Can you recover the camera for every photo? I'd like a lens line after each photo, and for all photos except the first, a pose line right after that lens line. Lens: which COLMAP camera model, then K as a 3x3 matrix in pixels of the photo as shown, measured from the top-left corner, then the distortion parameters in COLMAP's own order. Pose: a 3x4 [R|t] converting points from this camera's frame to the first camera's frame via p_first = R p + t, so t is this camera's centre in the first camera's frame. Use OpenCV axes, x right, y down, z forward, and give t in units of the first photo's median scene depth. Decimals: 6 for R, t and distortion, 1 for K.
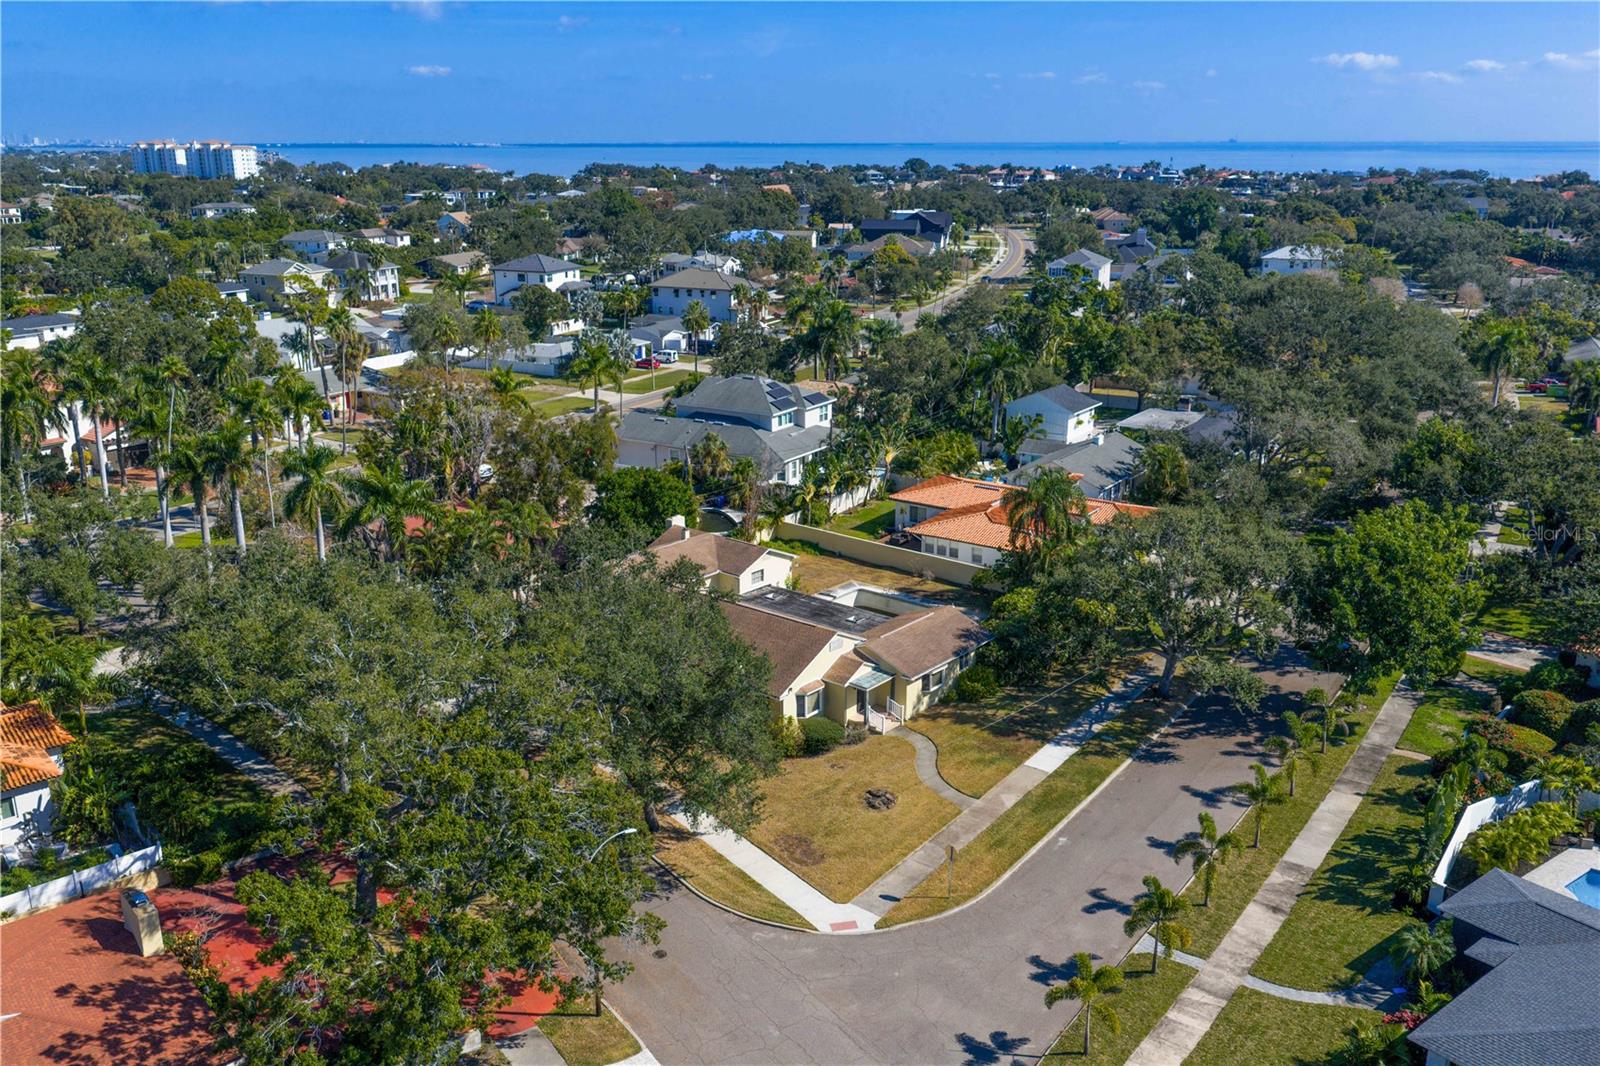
lens RADIAL K [[1327.8, 0, 800.6], [0, 1327.8, 541.0], [0, 0, 1]] dist [0.013518, -0.022885]
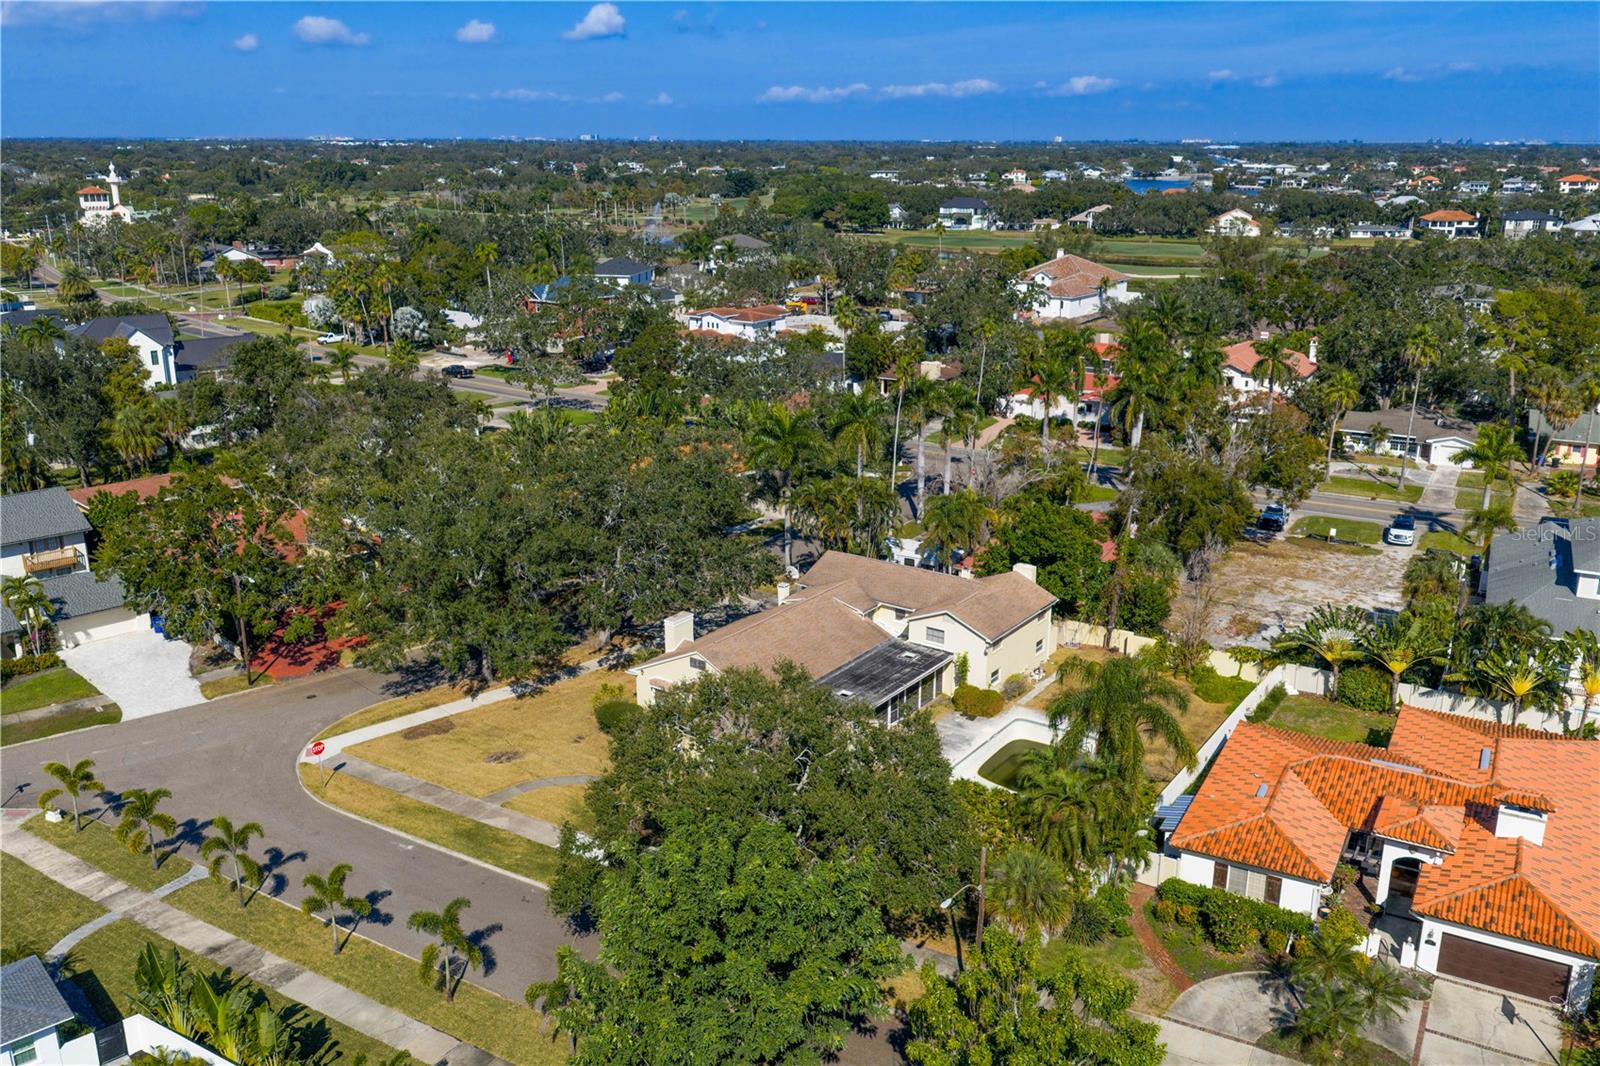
lens RADIAL K [[1327.8, 0, 794.2], [0, 1327.8, 528.4], [0, 0, 1]] dist [0.013518, -0.022885]
pose [[0.077744, 0.283013, -0.955960, 0.915931], [-0.289379, 0.923987, 0.250014, -0.271636], [0.954052, 0.257198, 0.153732, 0.883148]]
